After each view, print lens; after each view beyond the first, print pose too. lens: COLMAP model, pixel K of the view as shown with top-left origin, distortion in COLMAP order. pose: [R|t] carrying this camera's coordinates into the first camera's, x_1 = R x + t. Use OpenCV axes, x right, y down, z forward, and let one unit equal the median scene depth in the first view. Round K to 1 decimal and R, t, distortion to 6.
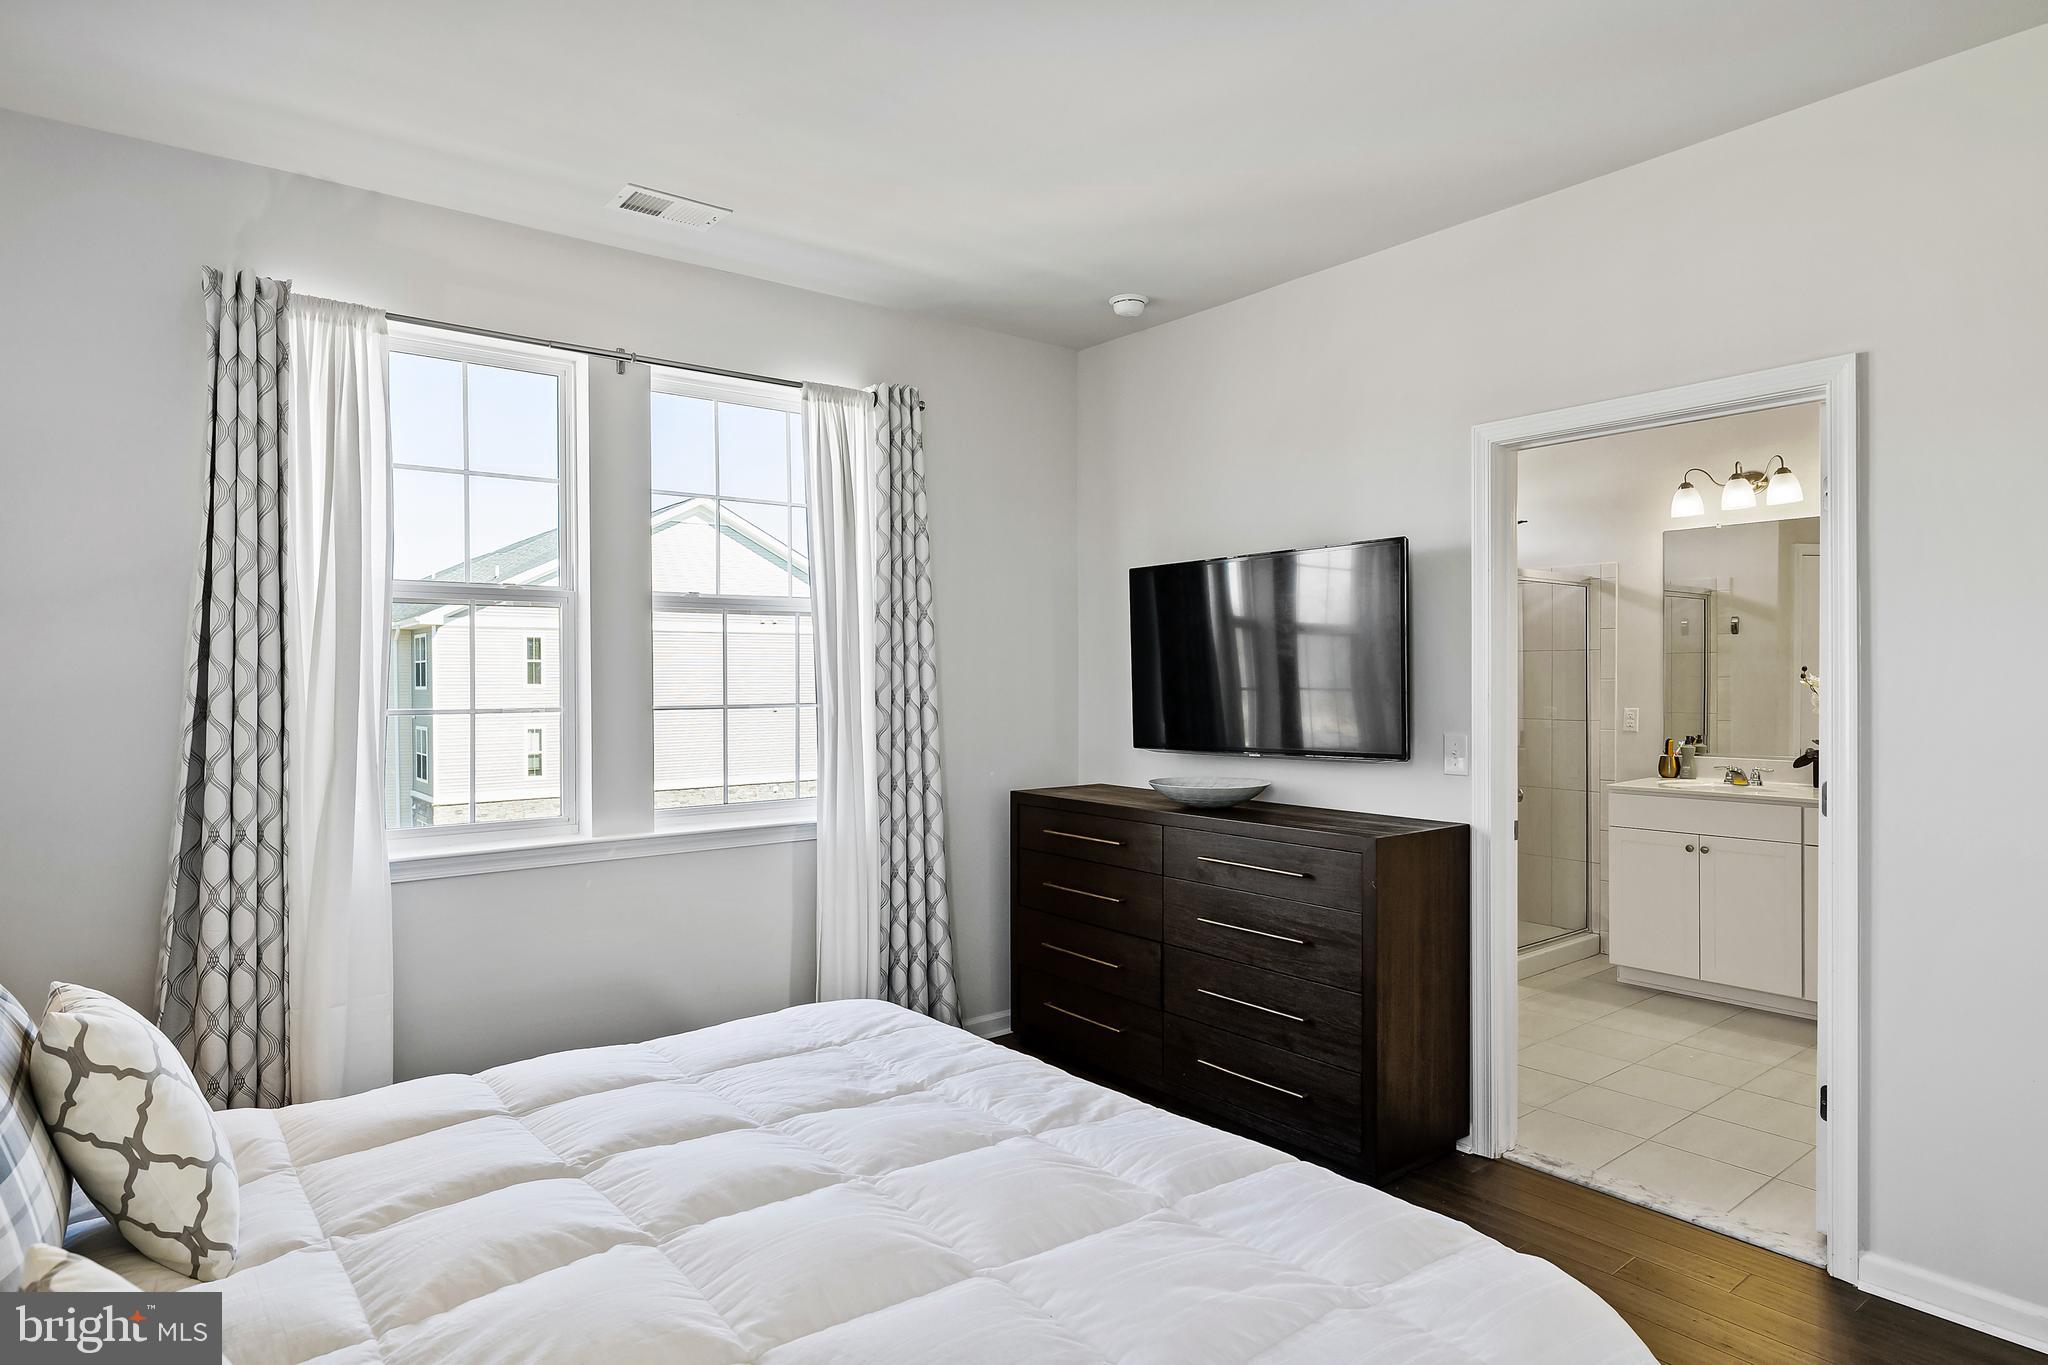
lens RADIAL K [[1154.0, 0, 1028.3], [0, 1154.0, 692.2], [0, 0, 1]] dist [-0.007067, -0.000789]
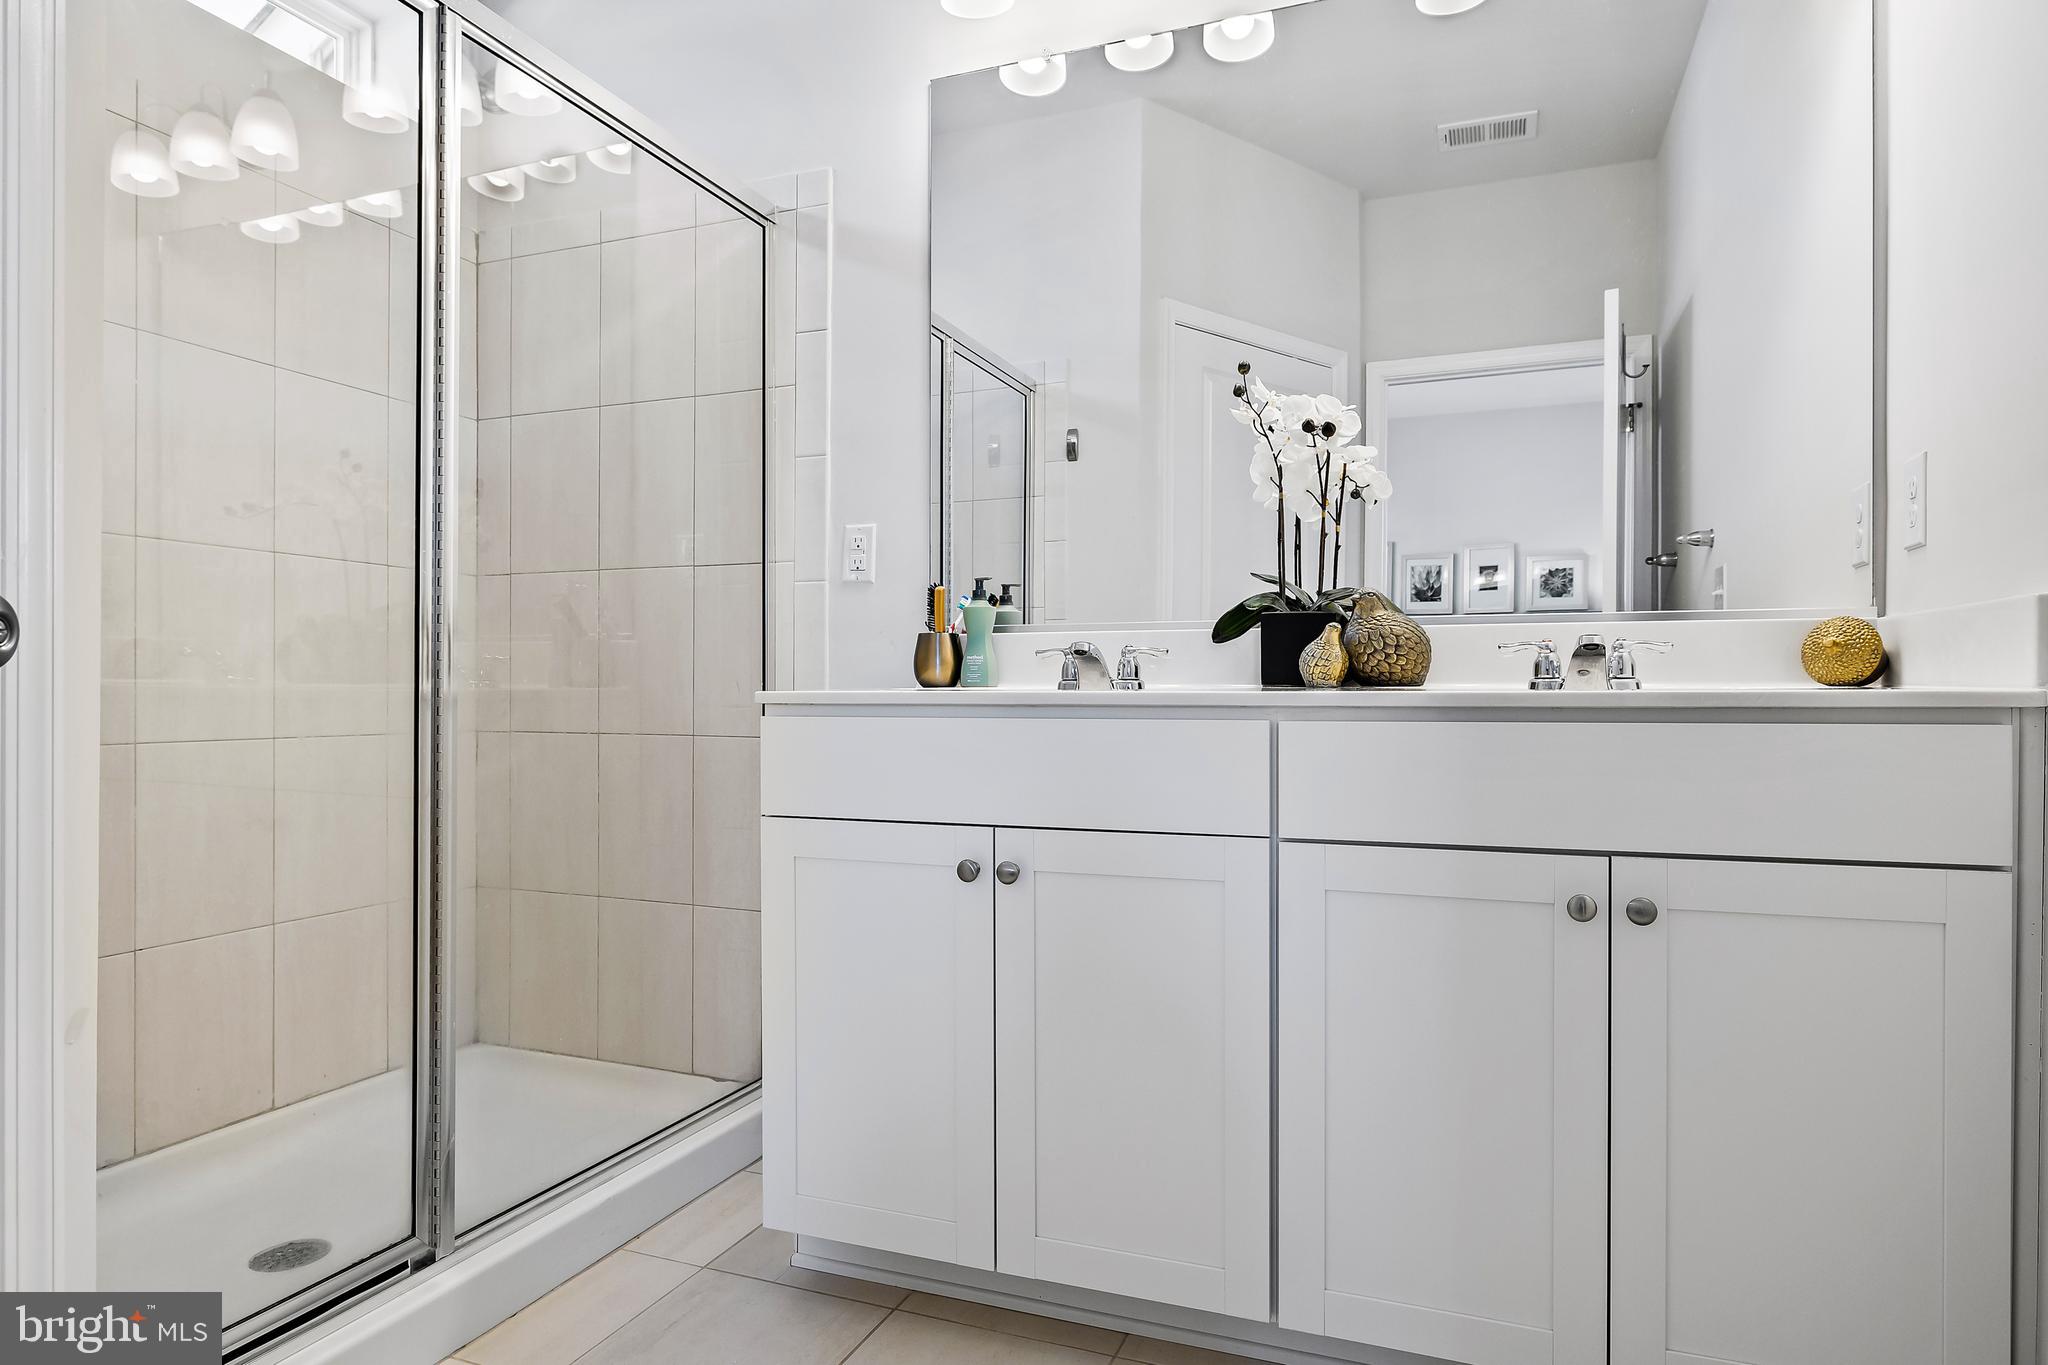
lens RADIAL K [[1213.3, 0, 1019.4], [0, 1213.3, 686.9], [0, 0, 1]] dist [-0.000785, -0.000045]
pose [[0.869431, 0.007896, 0.493991, 0.378499], [-0.003698, 0.999948, -0.009476, 0.078447], [-0.494041, 0.006412, 0.869415, 0.628890]]
